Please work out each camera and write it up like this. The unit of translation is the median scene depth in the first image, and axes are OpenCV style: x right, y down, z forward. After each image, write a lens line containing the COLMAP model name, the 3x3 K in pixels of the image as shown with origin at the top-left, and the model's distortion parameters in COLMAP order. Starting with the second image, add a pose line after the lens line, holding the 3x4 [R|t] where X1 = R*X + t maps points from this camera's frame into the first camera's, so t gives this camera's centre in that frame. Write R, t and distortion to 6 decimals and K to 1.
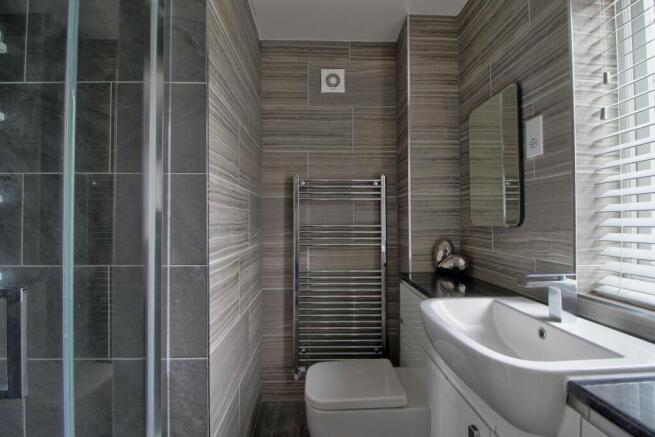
lens RADIAL K [[307.2, 0, 327.9], [0, 307.2, 217.5], [0, 0, 1]] dist [-0.021107, 0.000021]
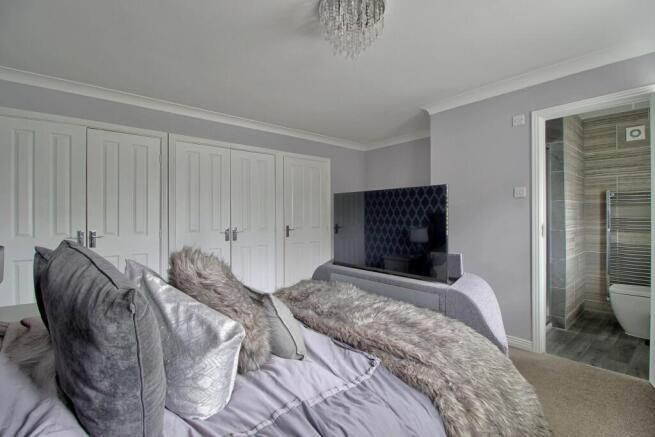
lens RADIAL K [[307.2, 0, 331.9], [0, 307.2, 213.7], [0, 0, 1]] dist [-0.021107, 0.000021]
pose [[0.627556, -0.002679, -0.778567, 0.261977], [0.012158, 0.999906, 0.006360, -0.029775], [0.778476, -0.013457, 0.627530, -1.410565]]
